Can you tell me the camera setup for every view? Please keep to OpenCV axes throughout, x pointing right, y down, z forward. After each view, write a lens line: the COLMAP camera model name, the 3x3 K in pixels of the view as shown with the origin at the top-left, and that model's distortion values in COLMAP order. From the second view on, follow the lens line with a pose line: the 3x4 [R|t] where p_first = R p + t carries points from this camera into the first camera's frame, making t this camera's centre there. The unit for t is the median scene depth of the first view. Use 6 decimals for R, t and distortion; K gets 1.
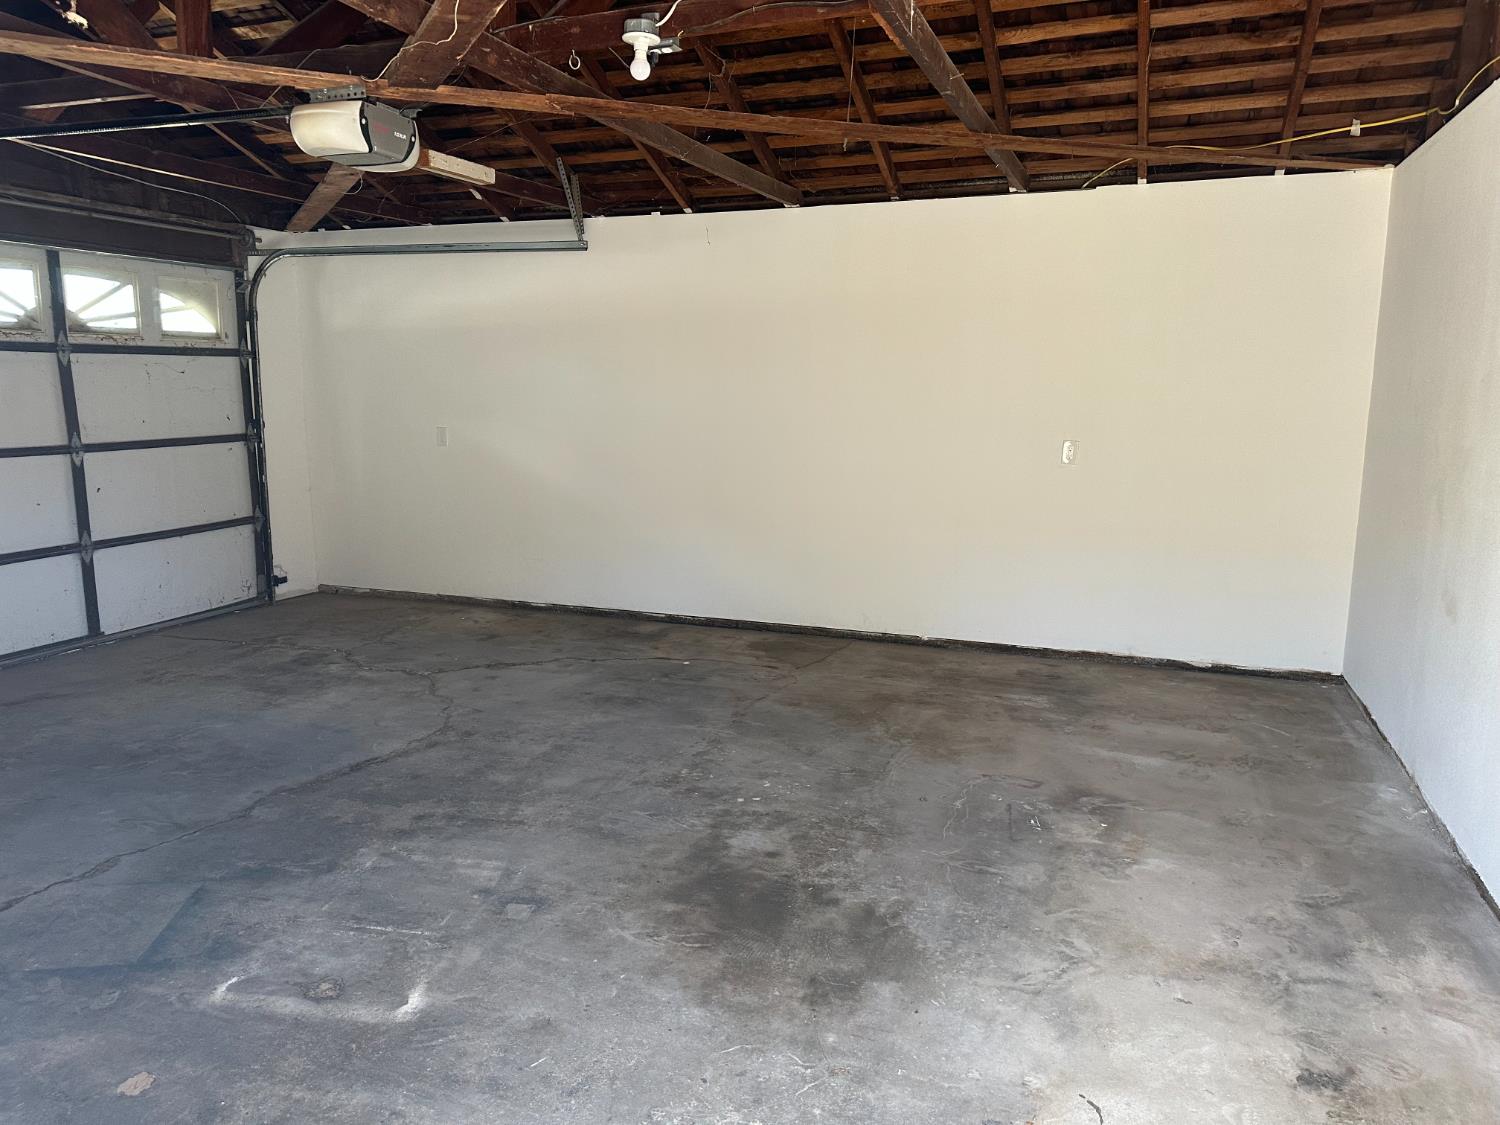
lens RADIAL K [[1057.8, 0, 750.5], [0, 1057.8, 556.7], [0, 0, 1]] dist [0.089390, -0.127547]
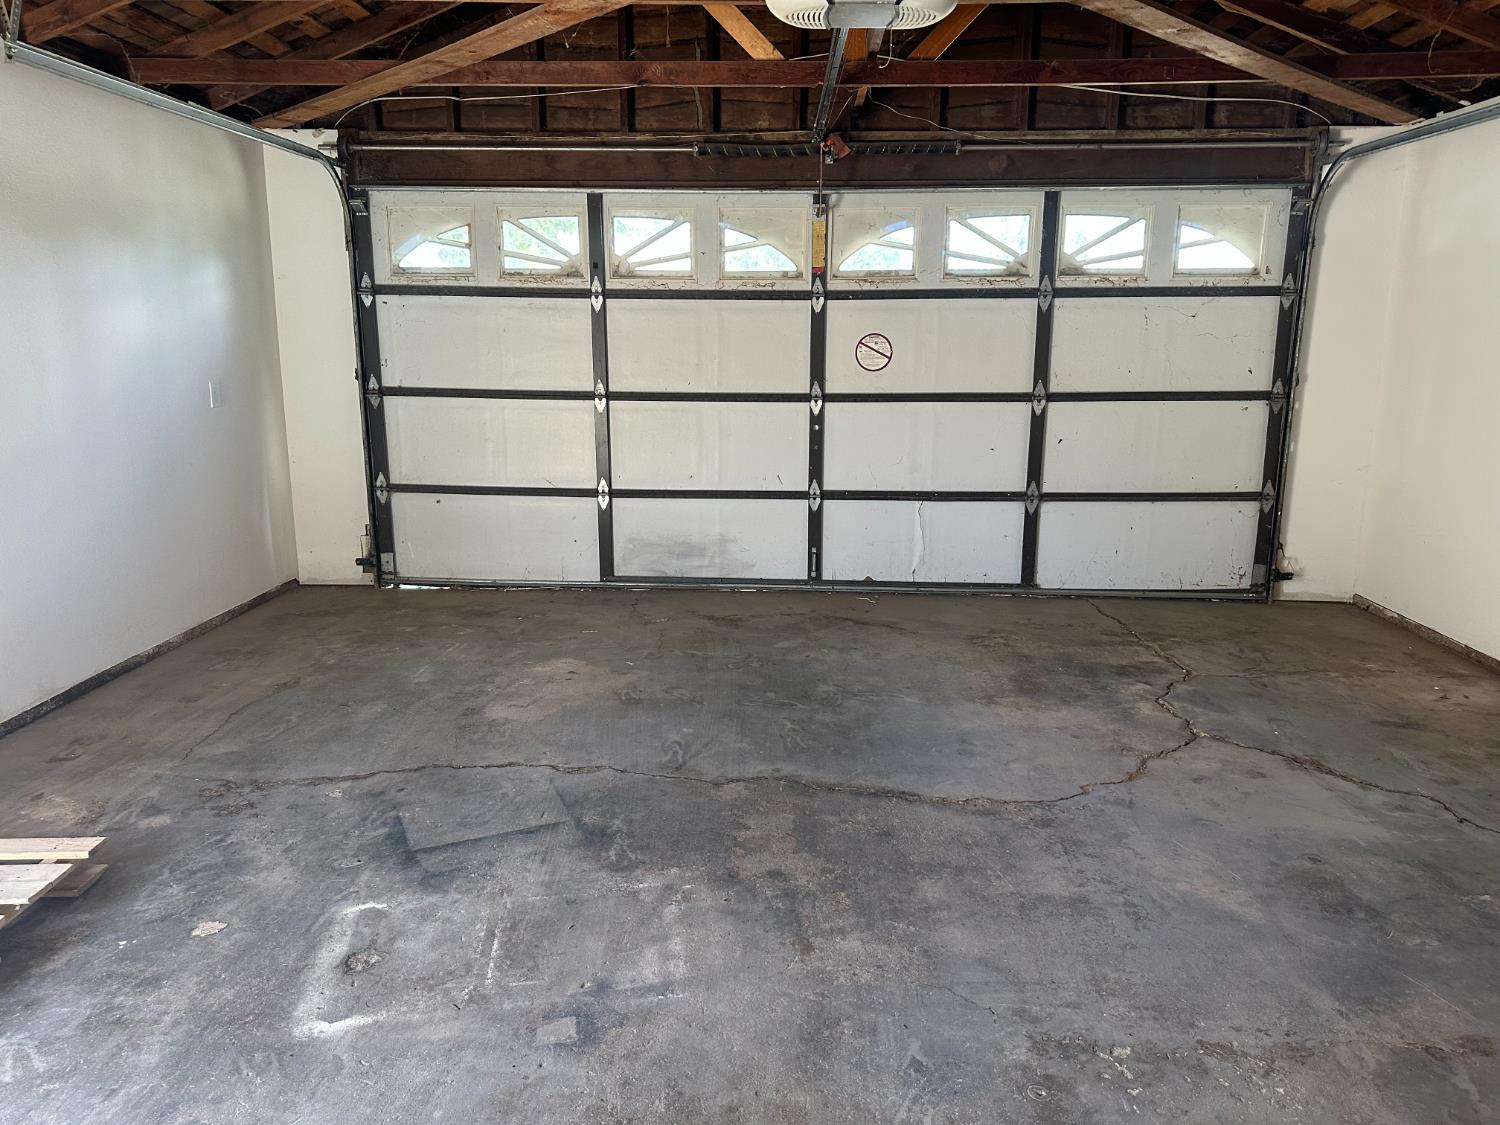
lens RADIAL K [[1057.8, 0, 750.5], [0, 1057.8, 556.7], [0, 0, 1]] dist [0.089390, -0.127547]
pose [[0.299421, 0.191346, -0.934737, 0.245932], [-0.155293, 0.976394, 0.150129, -0.065423], [0.941398, 0.100206, 0.322068, 0.466312]]
